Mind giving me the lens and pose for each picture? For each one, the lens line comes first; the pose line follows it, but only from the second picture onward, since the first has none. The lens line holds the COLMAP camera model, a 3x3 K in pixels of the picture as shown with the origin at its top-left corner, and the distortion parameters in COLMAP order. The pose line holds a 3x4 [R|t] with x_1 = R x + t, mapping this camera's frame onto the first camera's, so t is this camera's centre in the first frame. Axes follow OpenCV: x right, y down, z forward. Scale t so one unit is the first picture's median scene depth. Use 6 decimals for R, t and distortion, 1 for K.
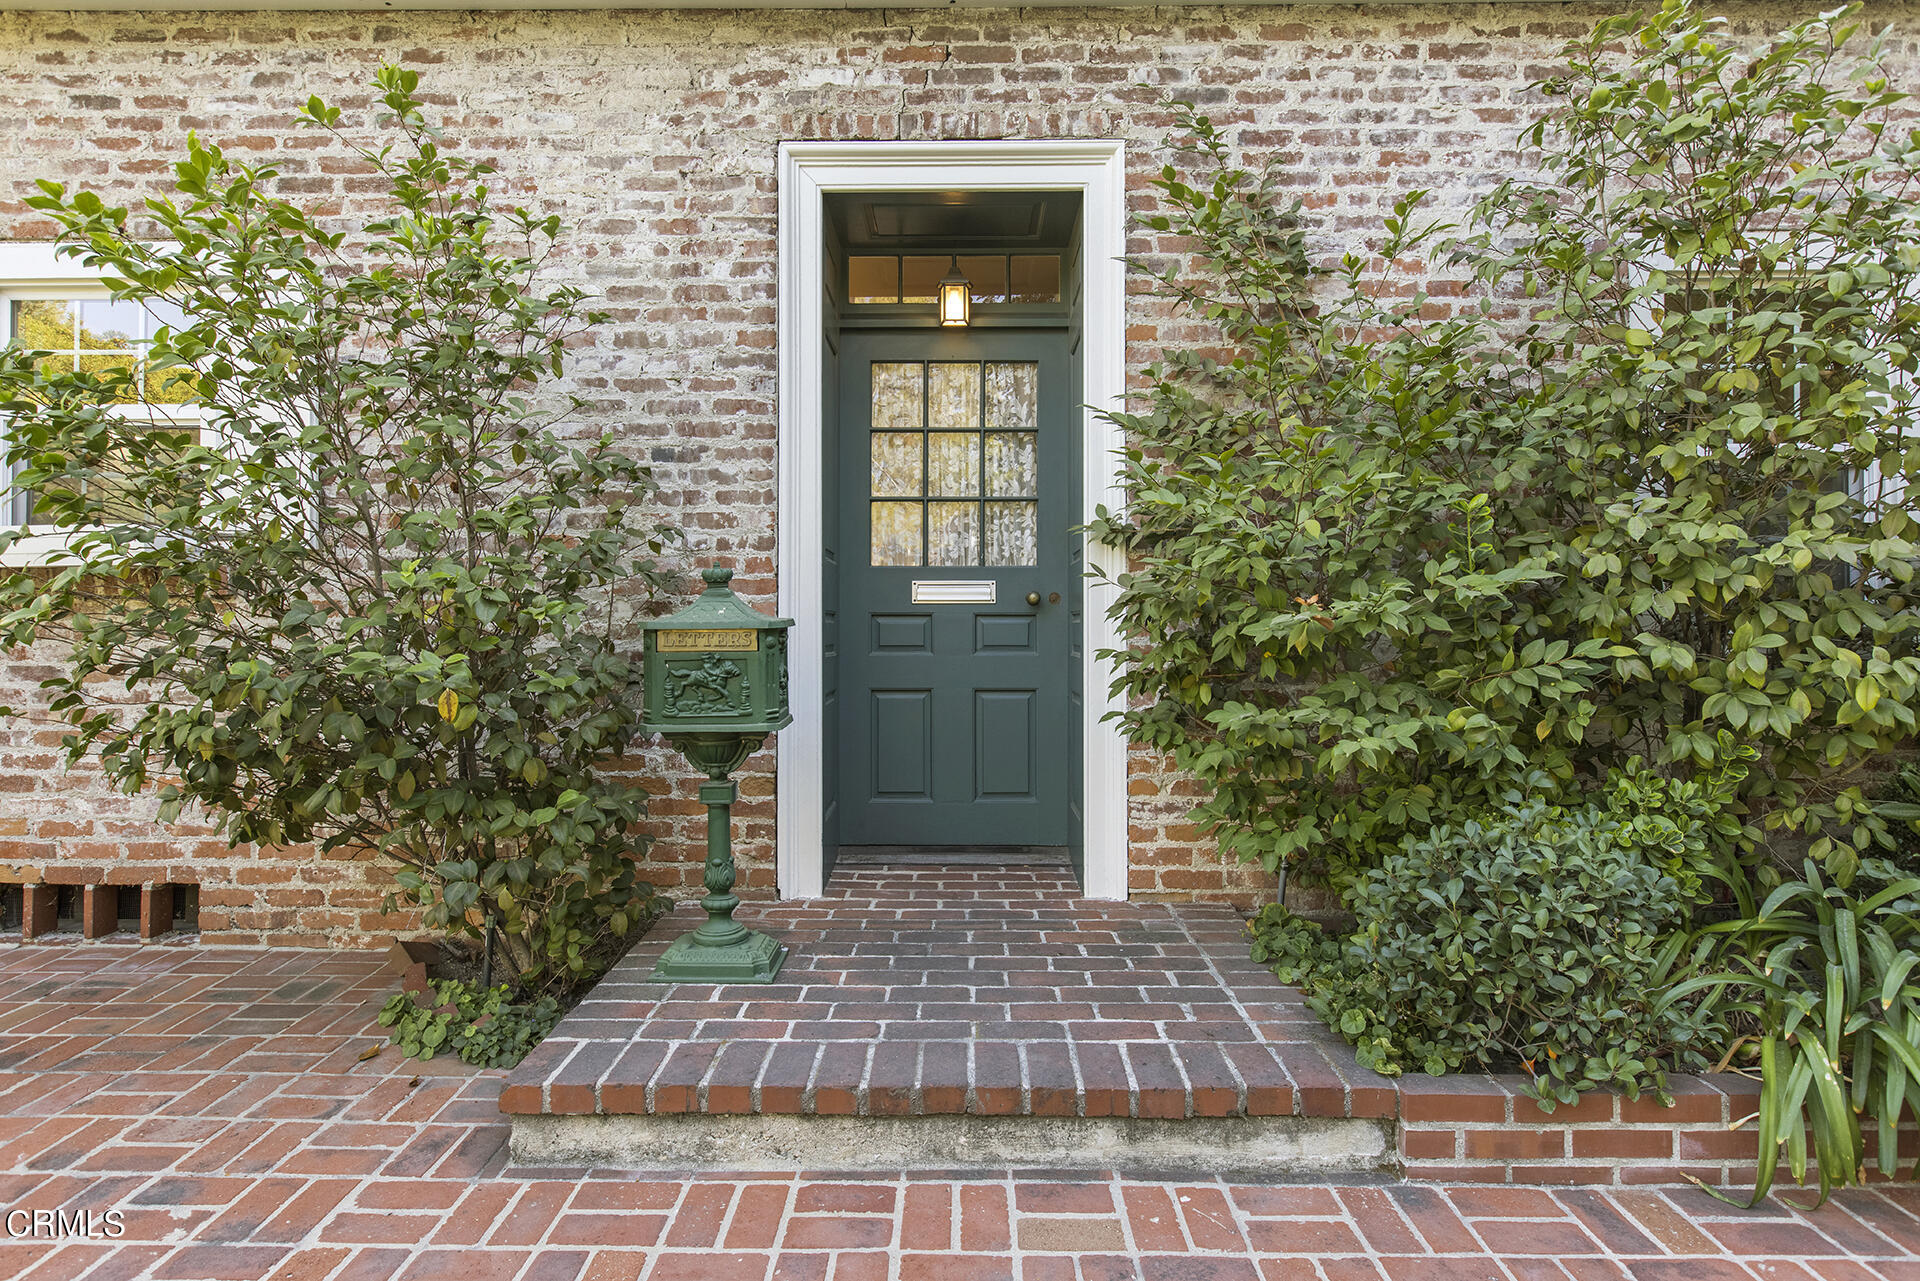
lens RADIAL K [[1009.6, 0, 940.5], [0, 1009.6, 622.2], [0, 0, 1]] dist [0.003550, 0.001787]
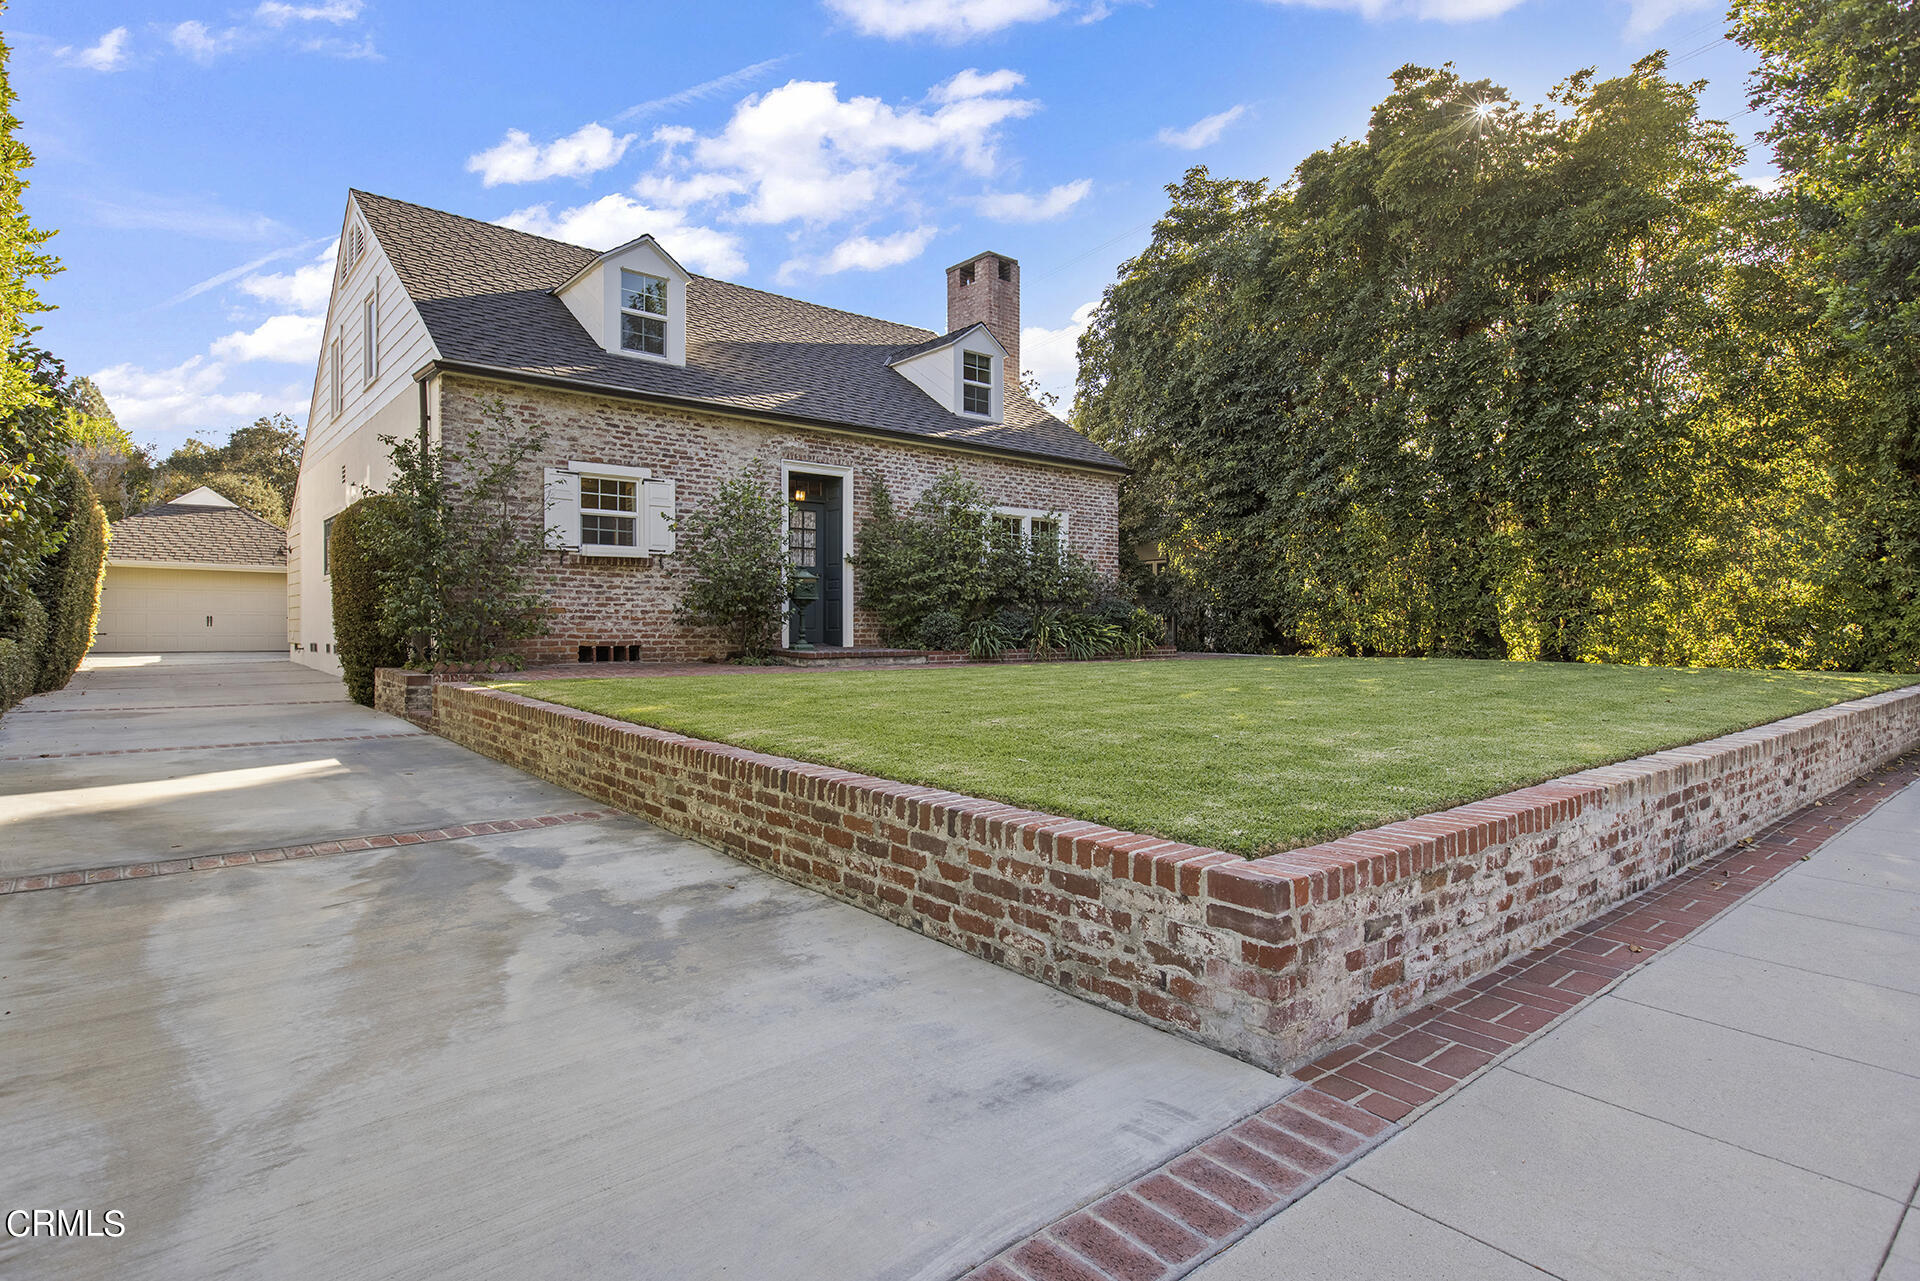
lens RADIAL K [[1009.6, 0, 958.1], [0, 1009.6, 635.8], [0, 0, 1]] dist [0.003550, 0.001787]
pose [[0.754825, -0.004041, 0.655914, -2.255708], [-0.004361, 0.999928, 0.011179, 0.178067], [-0.655912, -0.011299, 0.754753, -2.480313]]
